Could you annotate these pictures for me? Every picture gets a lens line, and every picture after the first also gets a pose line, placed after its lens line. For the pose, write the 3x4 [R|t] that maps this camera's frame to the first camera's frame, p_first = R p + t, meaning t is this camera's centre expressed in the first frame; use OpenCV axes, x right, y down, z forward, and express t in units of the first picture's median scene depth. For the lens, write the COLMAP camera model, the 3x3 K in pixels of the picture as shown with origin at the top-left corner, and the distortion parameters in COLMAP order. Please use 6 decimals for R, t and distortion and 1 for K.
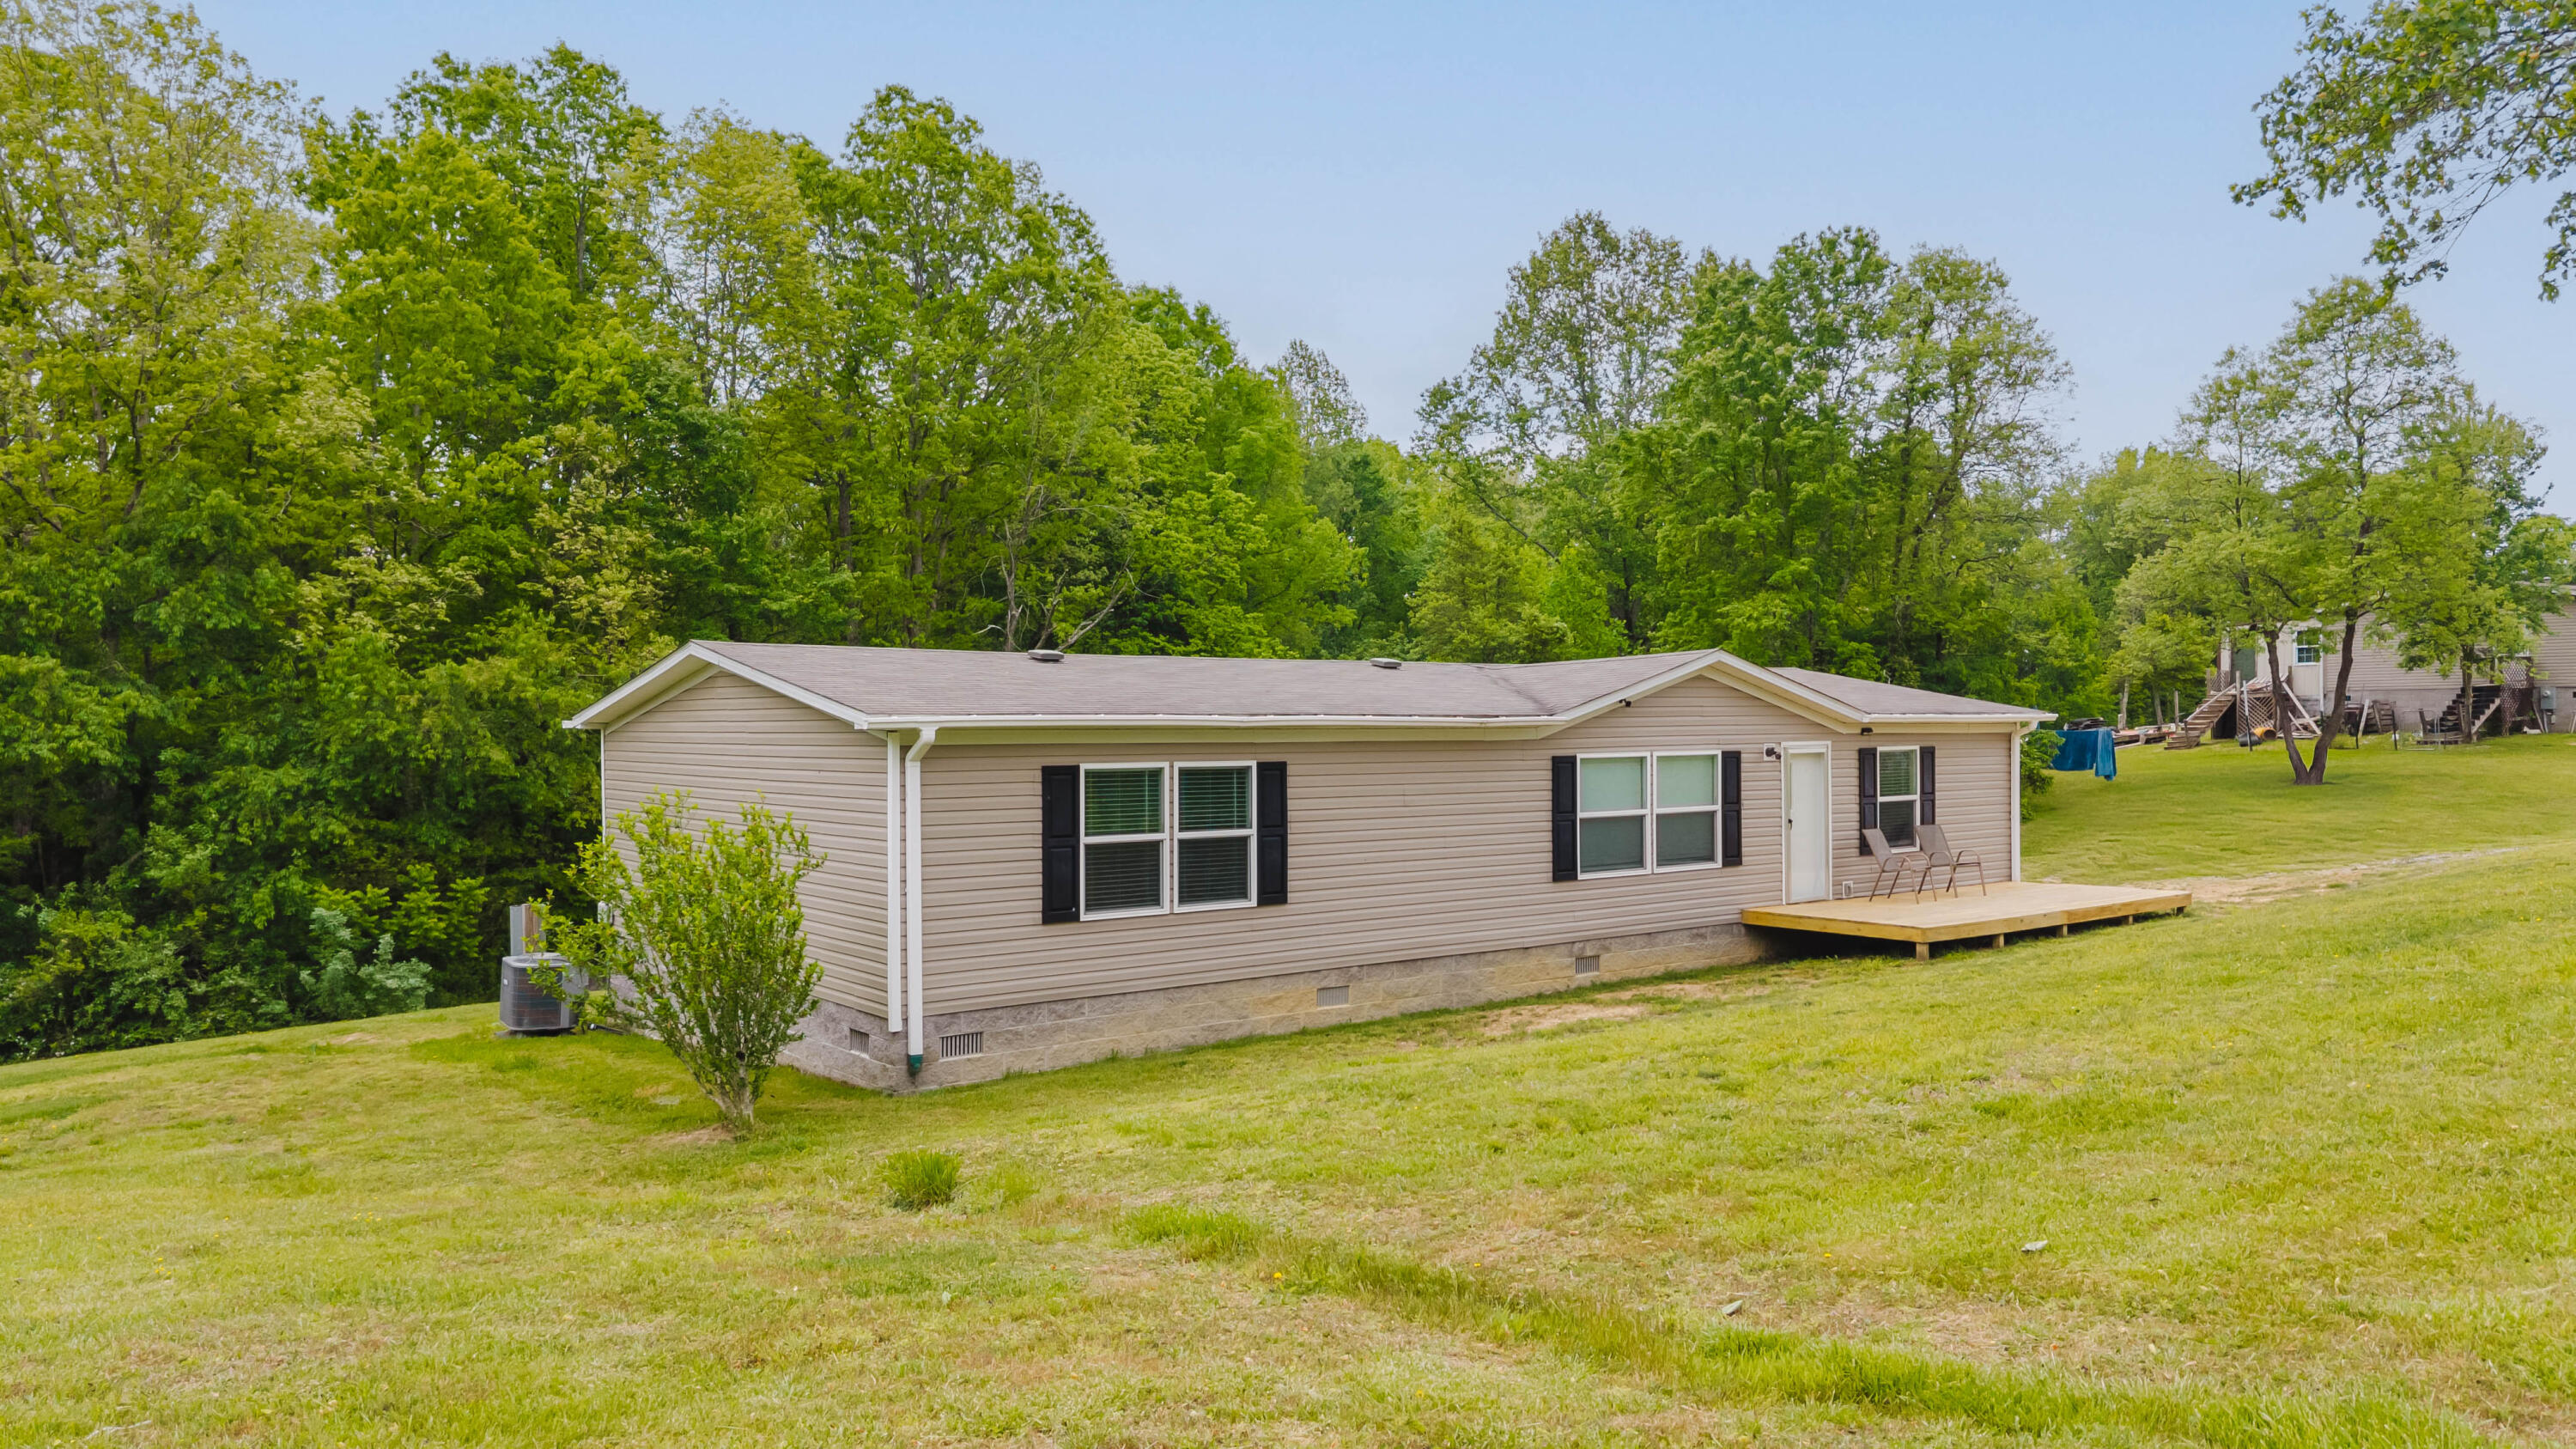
lens RADIAL K [[1776.3, 0, 1278.3], [0, 1776.3, 721.1], [0, 0, 1]] dist [0.010205, -0.009717]
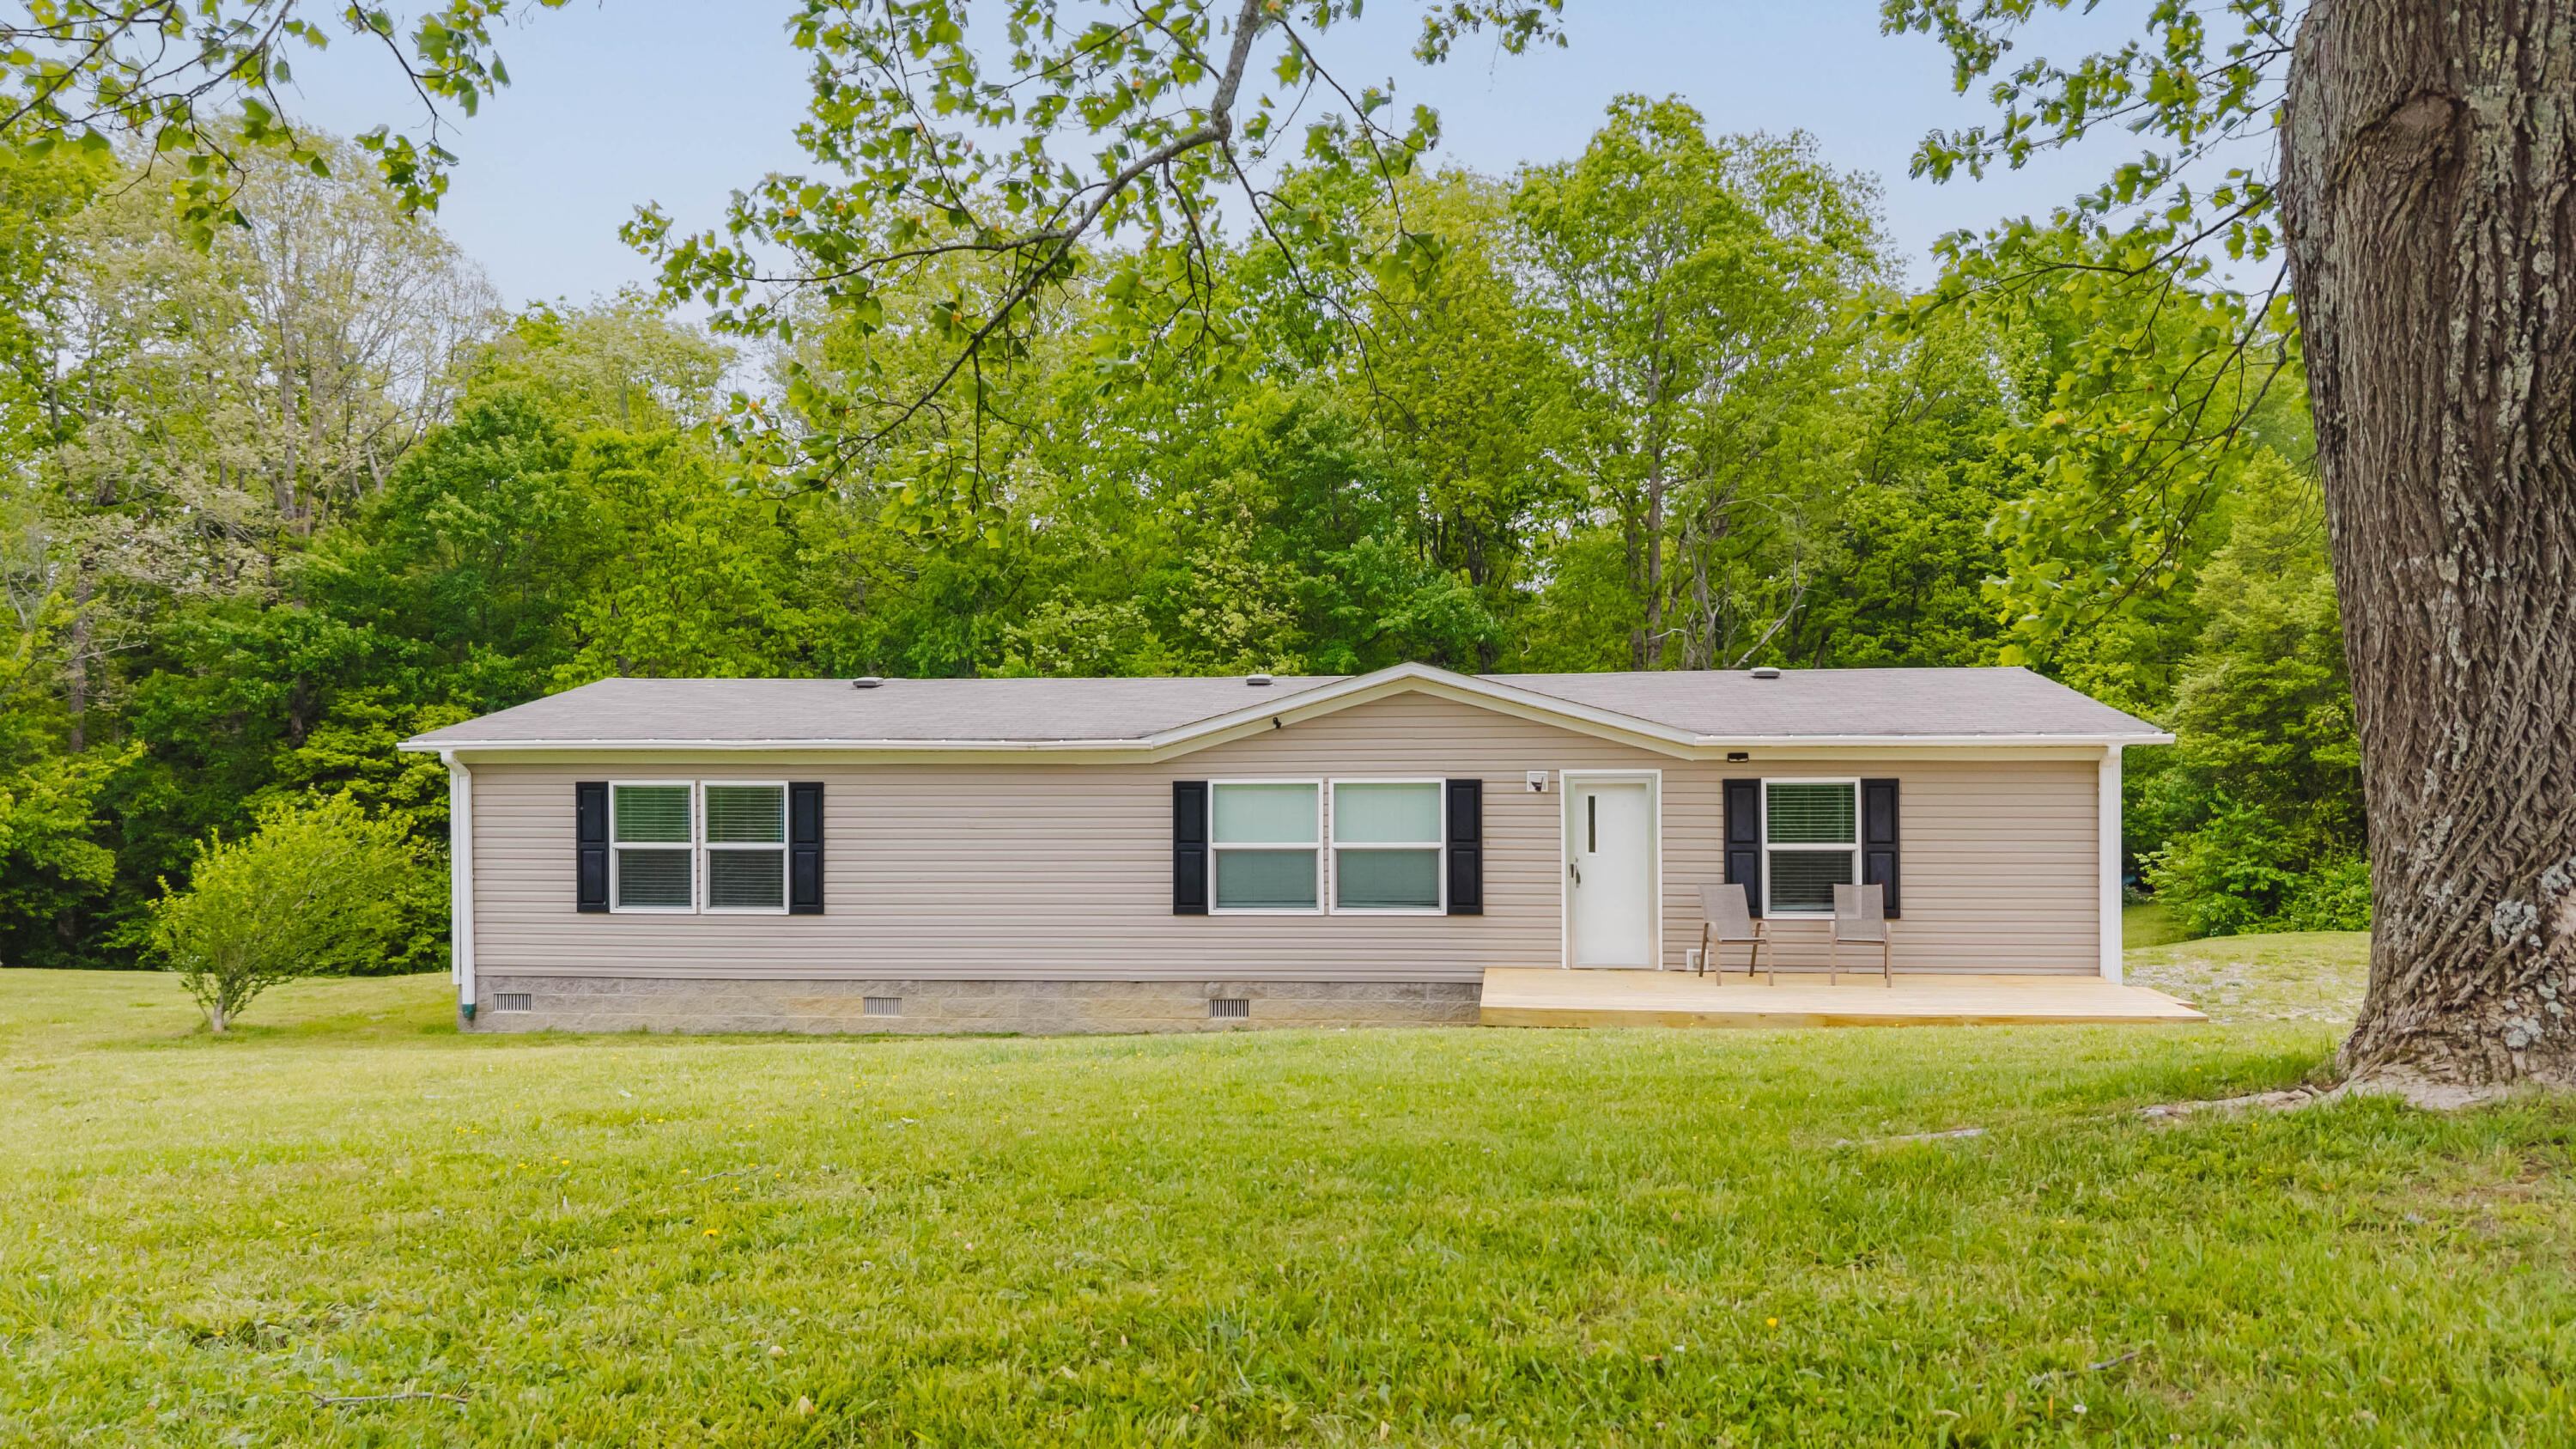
lens RADIAL K [[1776.3, 0, 1291.1], [0, 1776.3, 733.3], [0, 0, 1]] dist [0.010205, -0.009717]
pose [[0.730898, 0.001261, -0.682486, 0.959330], [0.002912, 0.999983, 0.004966, -0.011816], [0.682481, -0.005617, 0.730882, 0.404641]]
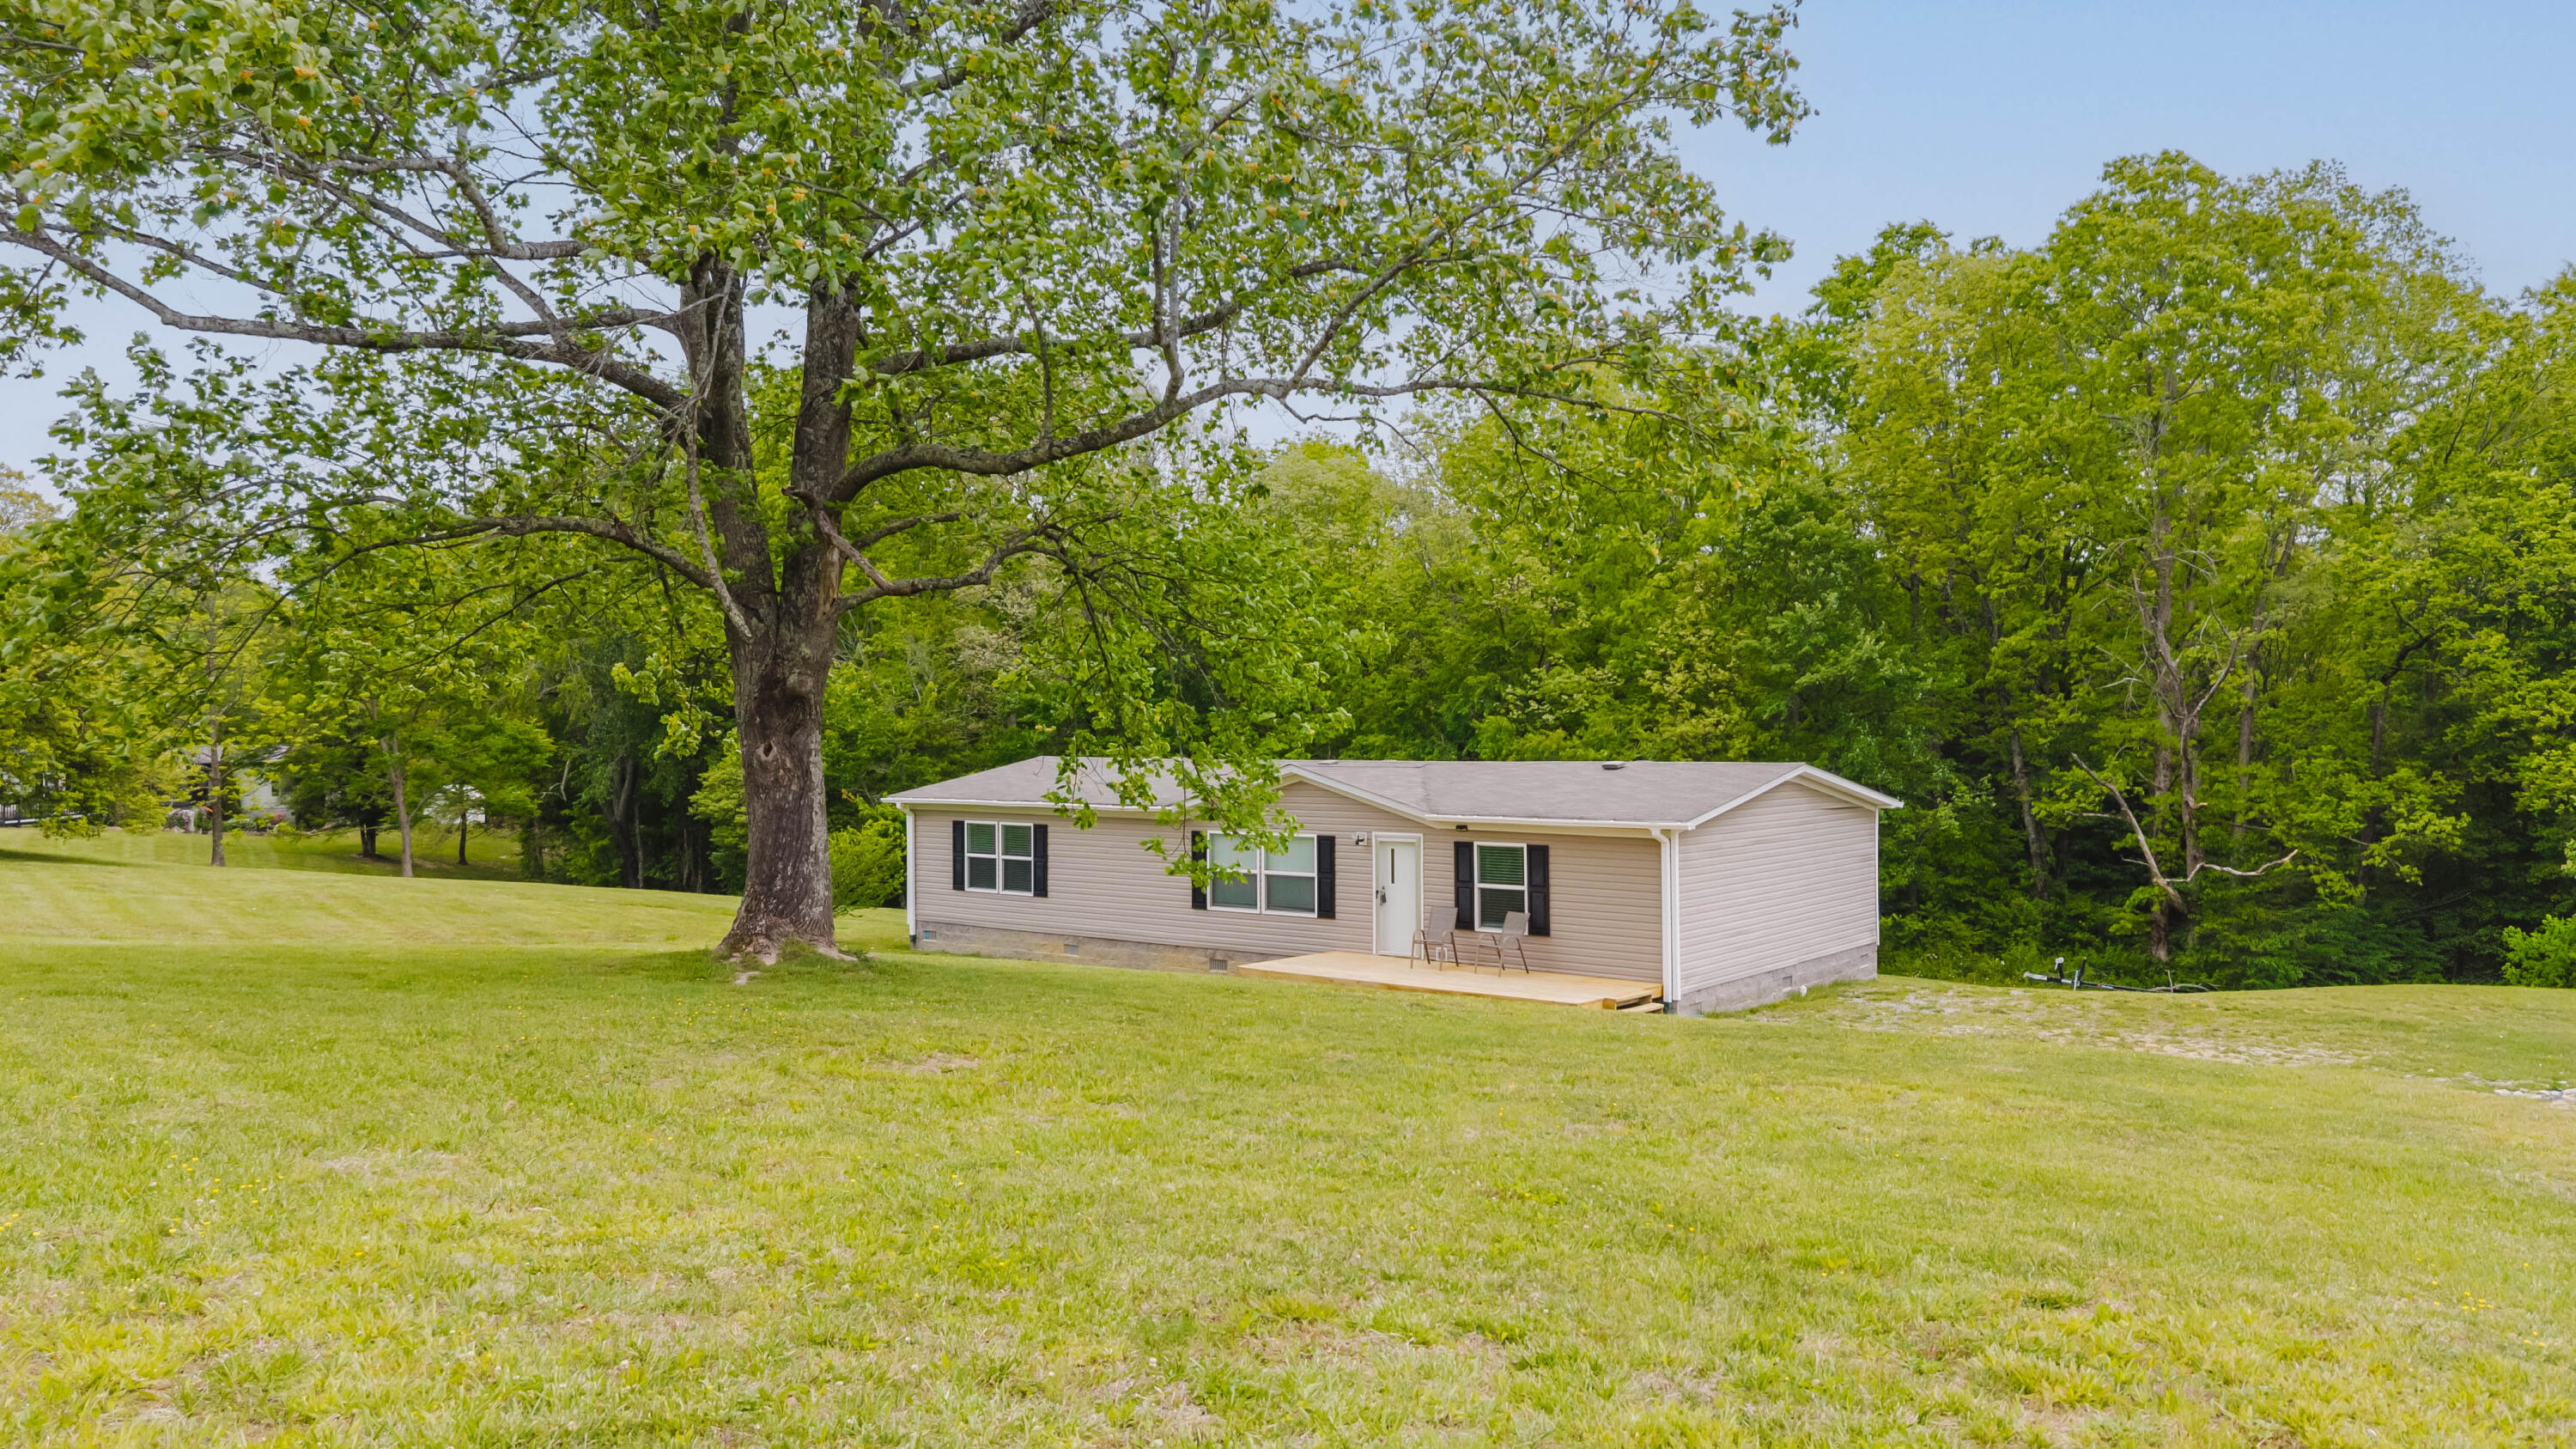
lens RADIAL K [[1776.3, 0, 1292.9], [0, 1776.3, 721.6], [0, 0, 1]] dist [0.010205, -0.009717]
pose [[0.247224, -0.004034, -0.968950, 1.998638], [0.001576, 0.999992, -0.003762, -0.084663], [0.968957, -0.000597, 0.247228, 0.780802]]
